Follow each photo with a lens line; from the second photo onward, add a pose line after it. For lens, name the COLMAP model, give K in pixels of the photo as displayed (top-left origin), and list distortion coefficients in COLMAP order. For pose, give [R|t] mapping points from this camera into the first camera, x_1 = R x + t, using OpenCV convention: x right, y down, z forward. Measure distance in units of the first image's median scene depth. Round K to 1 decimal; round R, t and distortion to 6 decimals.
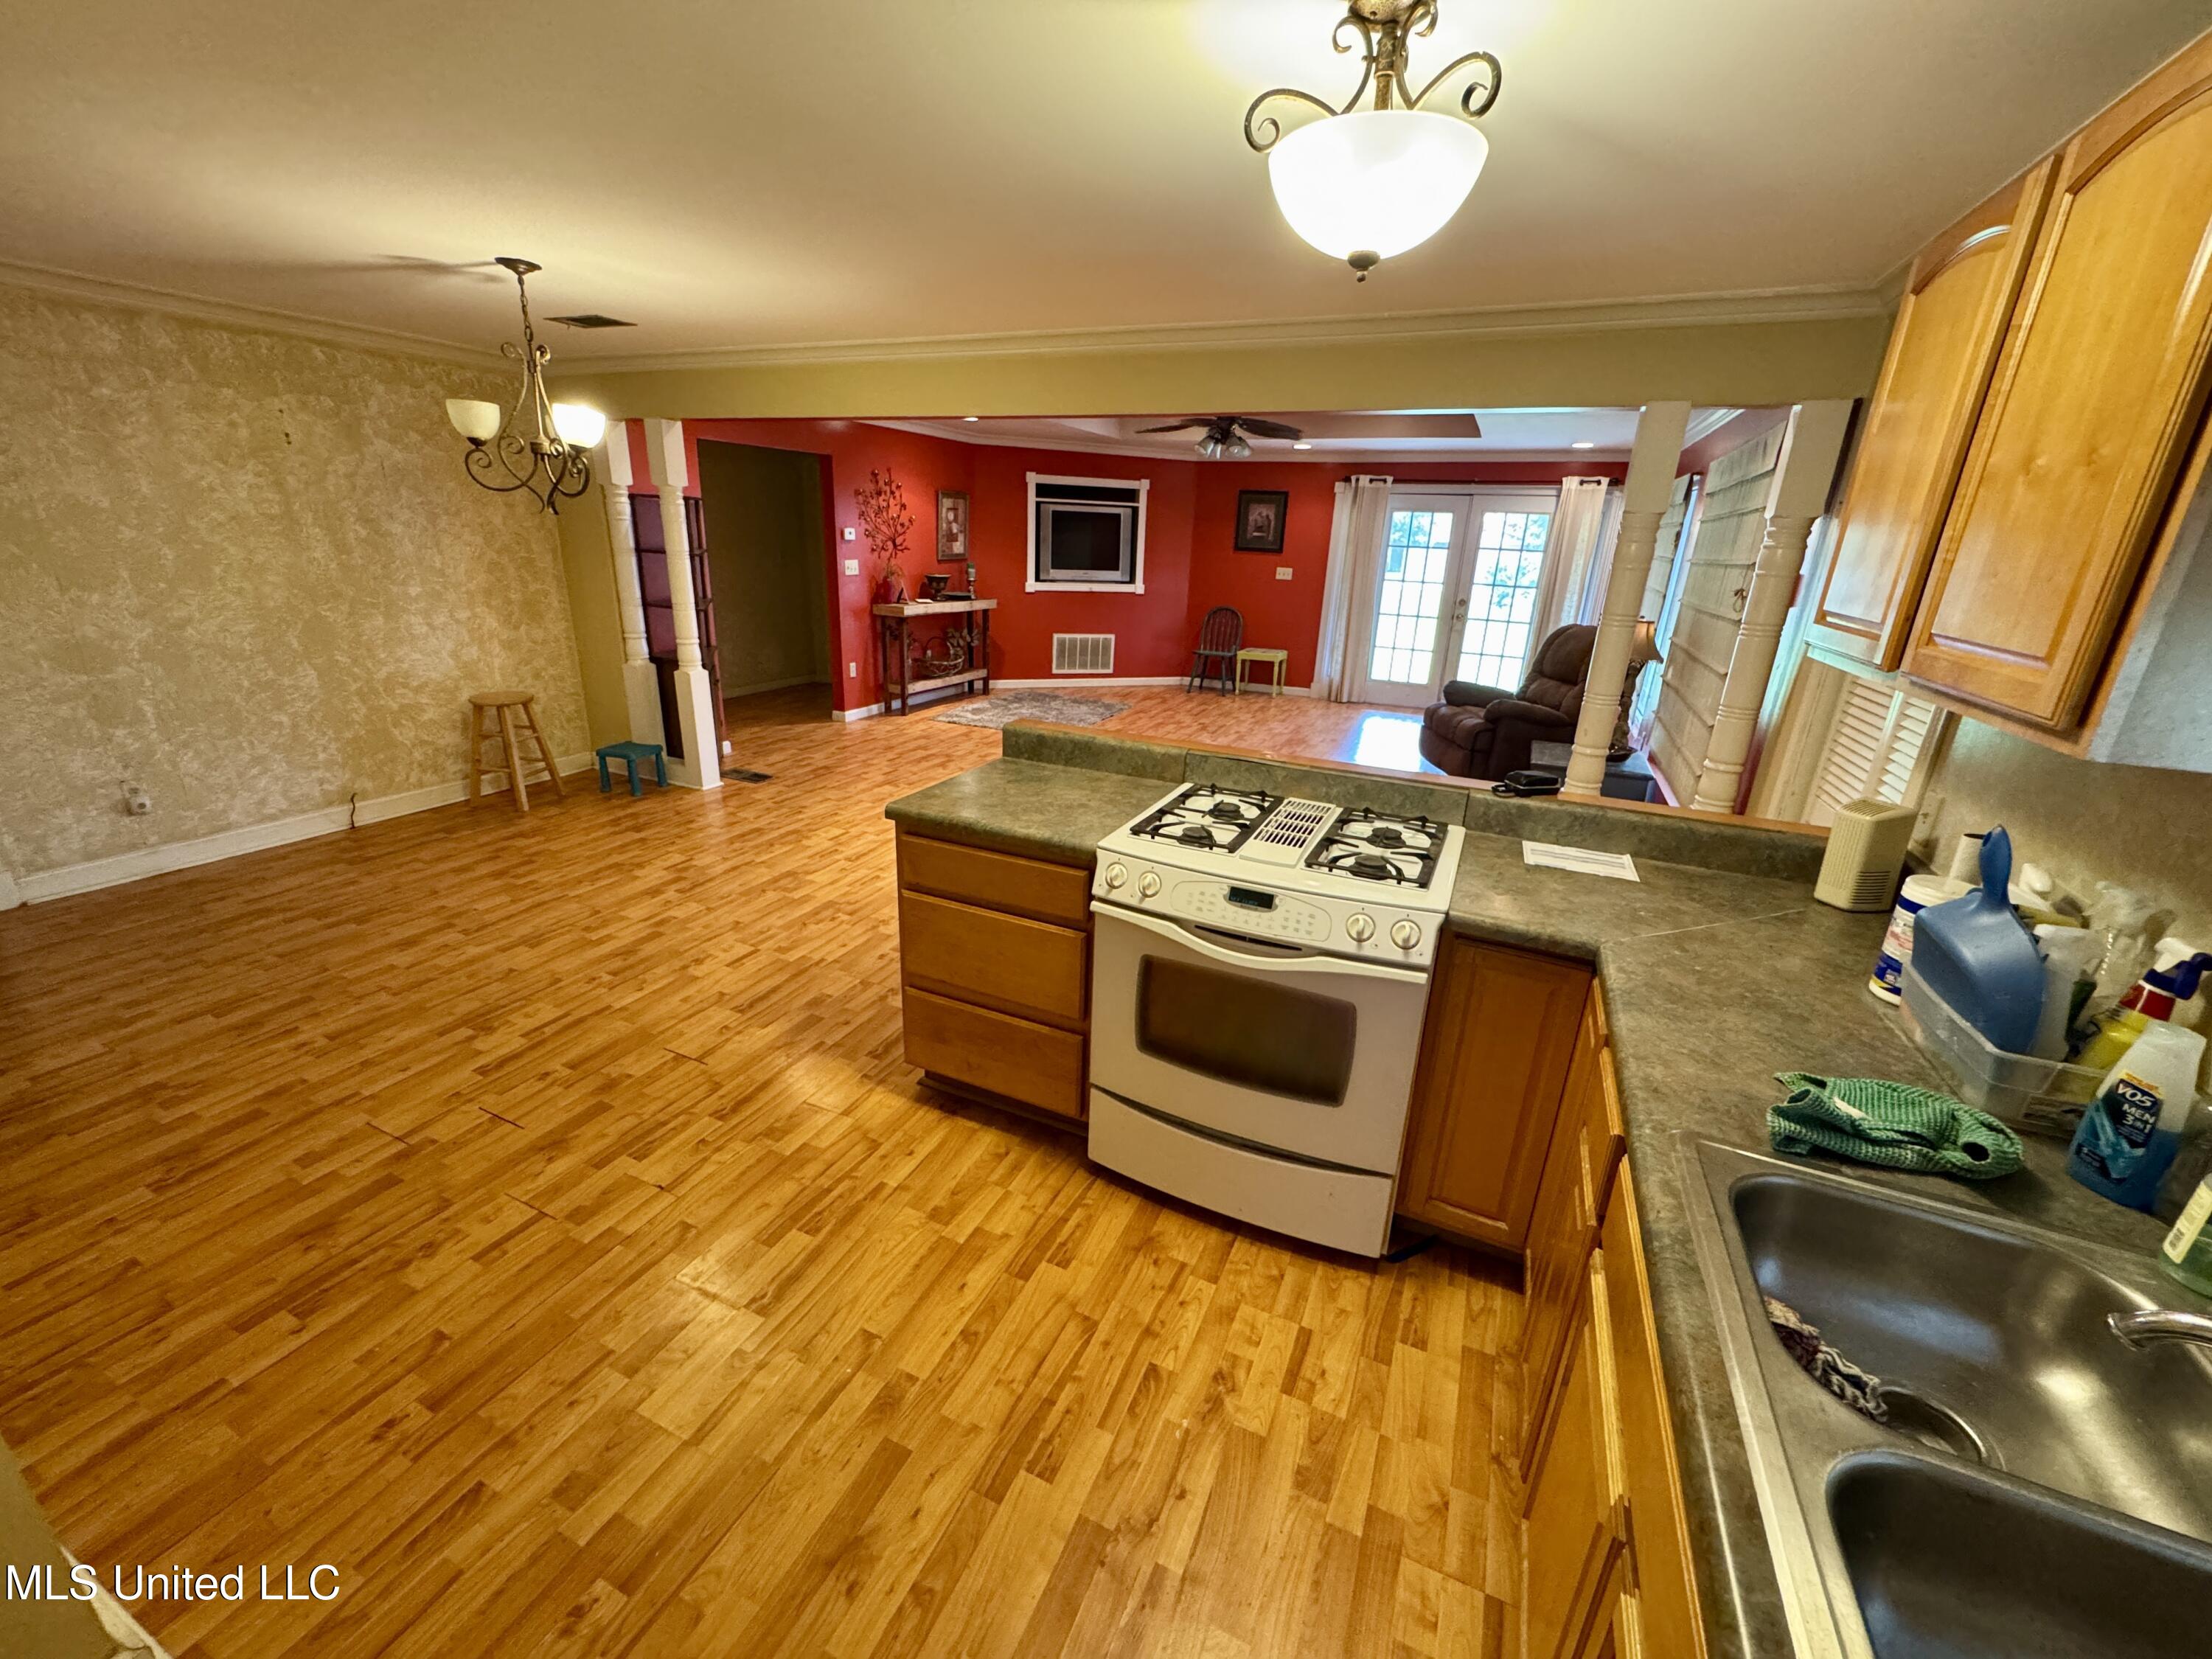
lens RADIAL K [[884.2, 0, 1106.0], [0, 884.2, 829.5], [0, 0, 1]] dist [-0.000058, -0.001712]
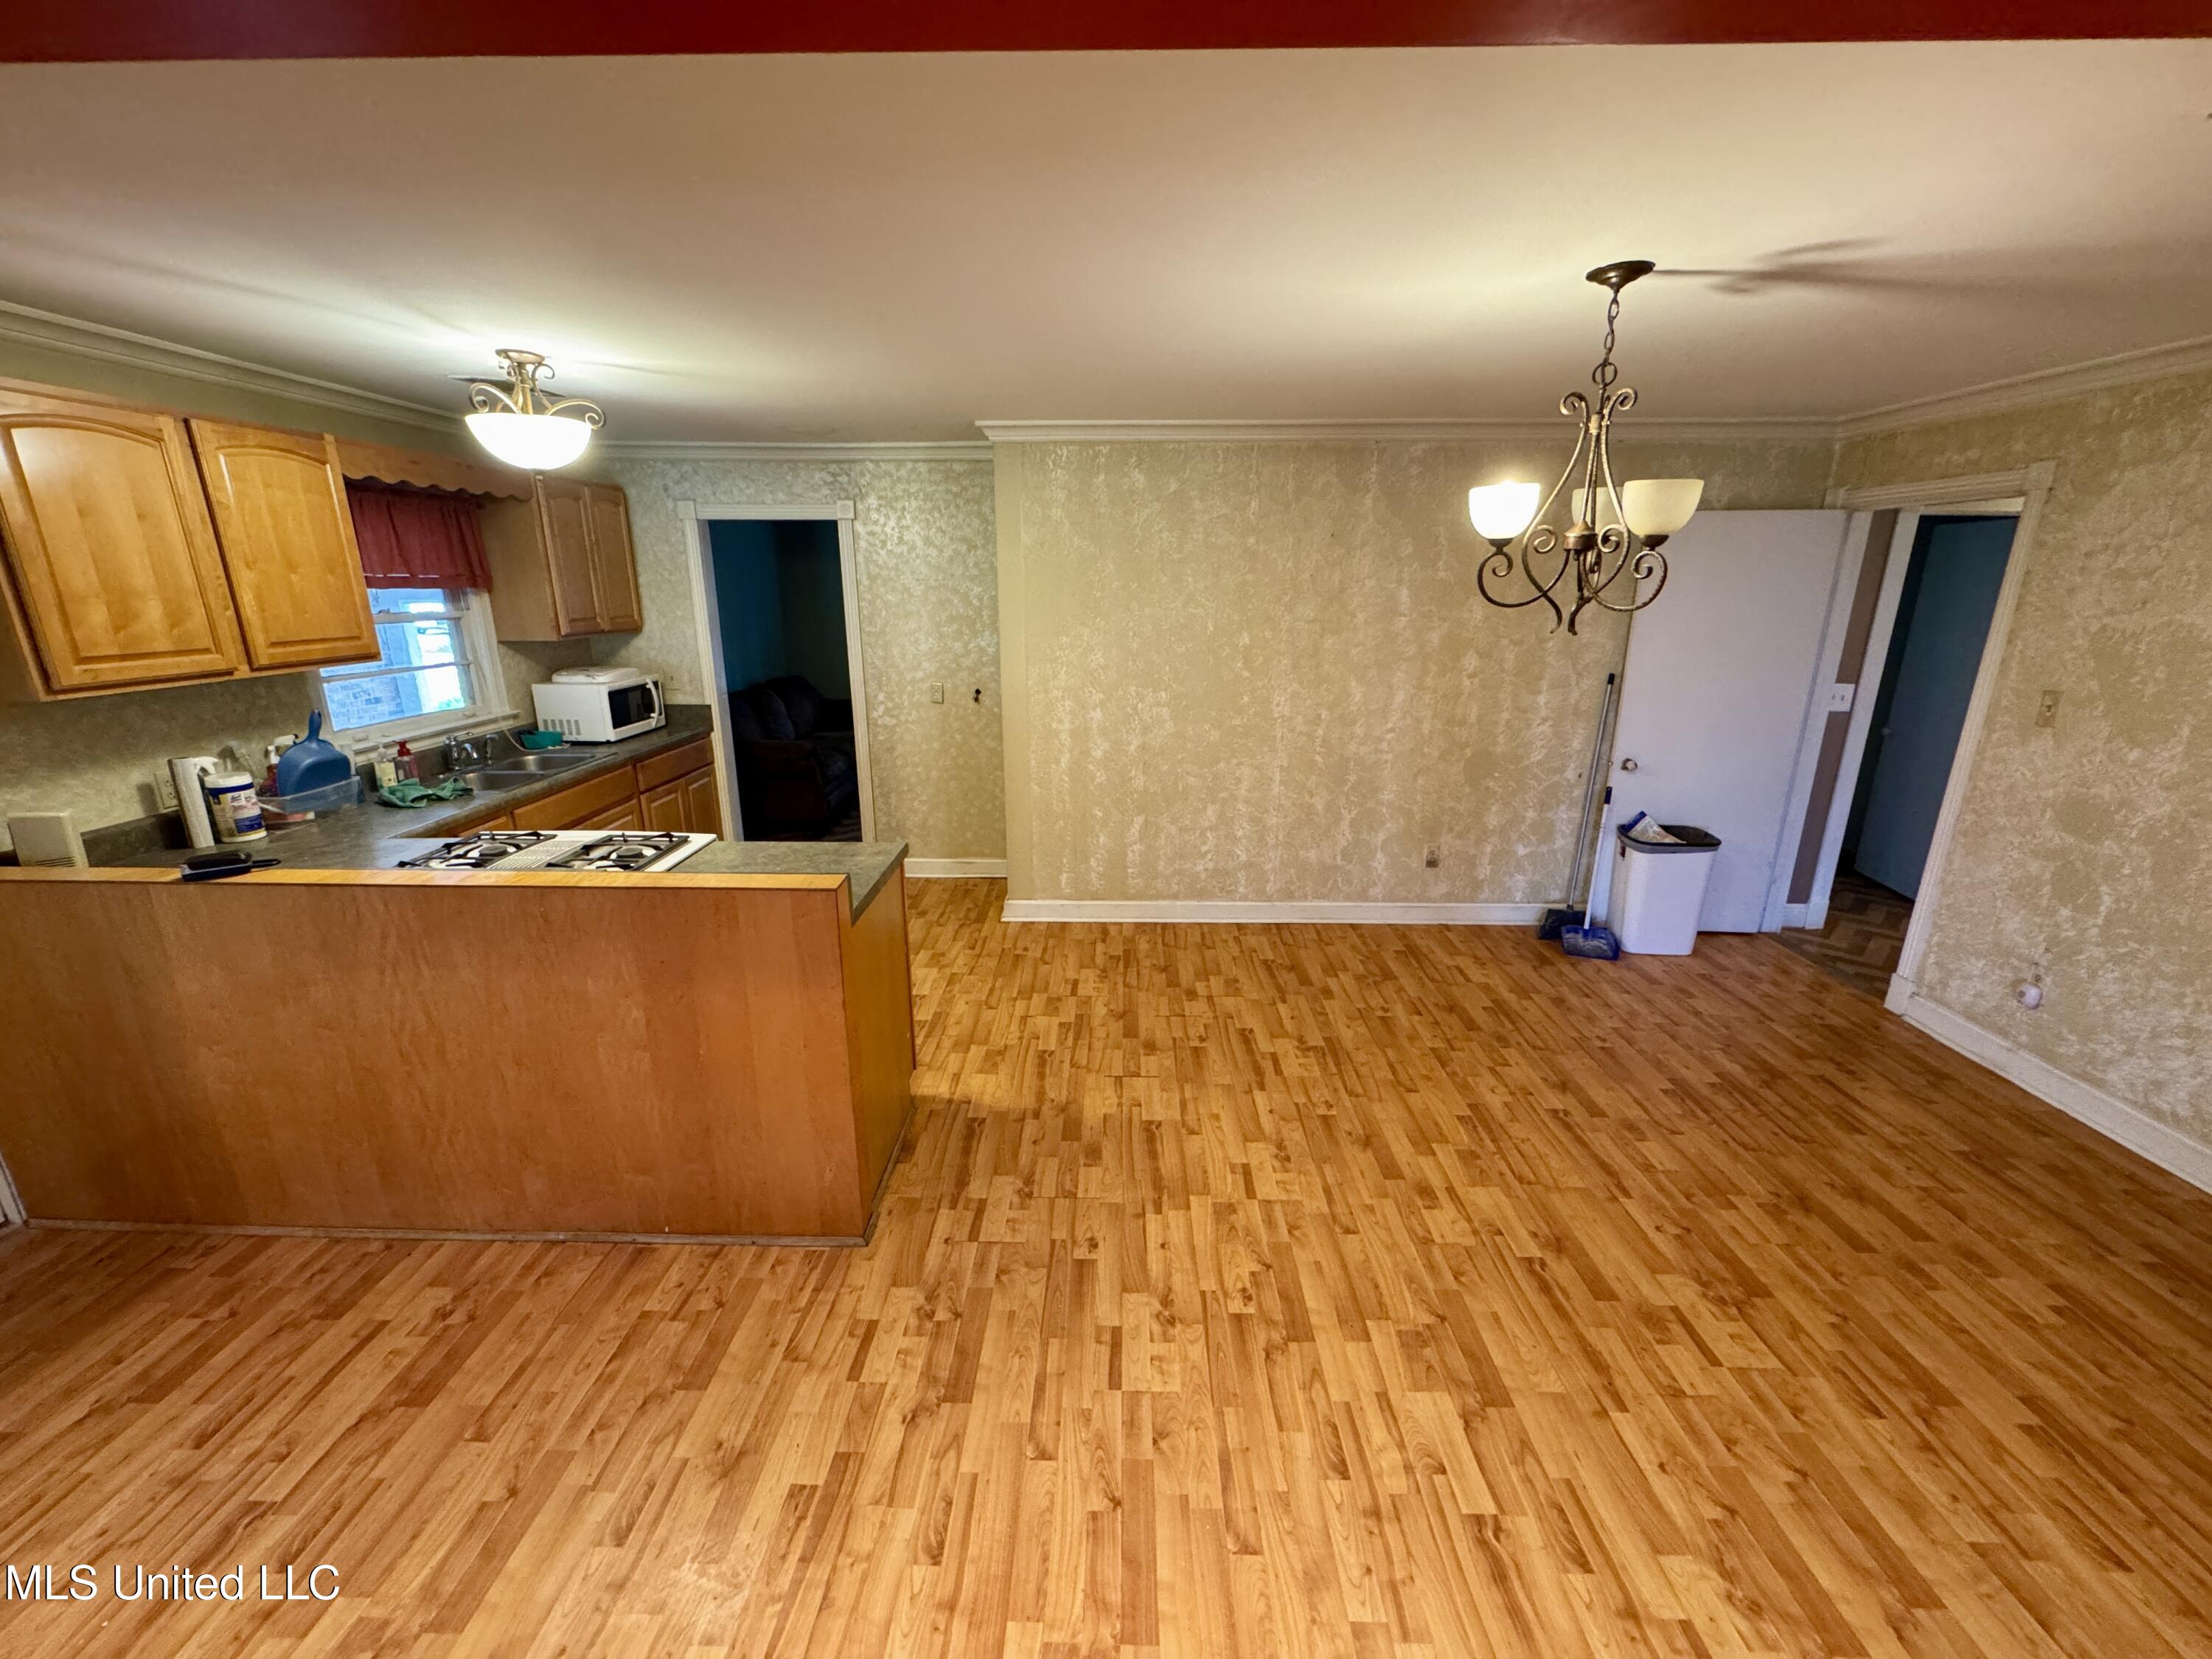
lens RADIAL K [[884.2, 0, 1106.0], [0, 884.2, 829.5], [0, 0, 1]] dist [-0.000058, -0.001712]
pose [[-0.917652, 0.068537, -0.391431, -0.016191], [-0.163895, 0.832062, 0.529916, -0.490167], [0.362013, 0.550432, -0.752310, 1.347216]]
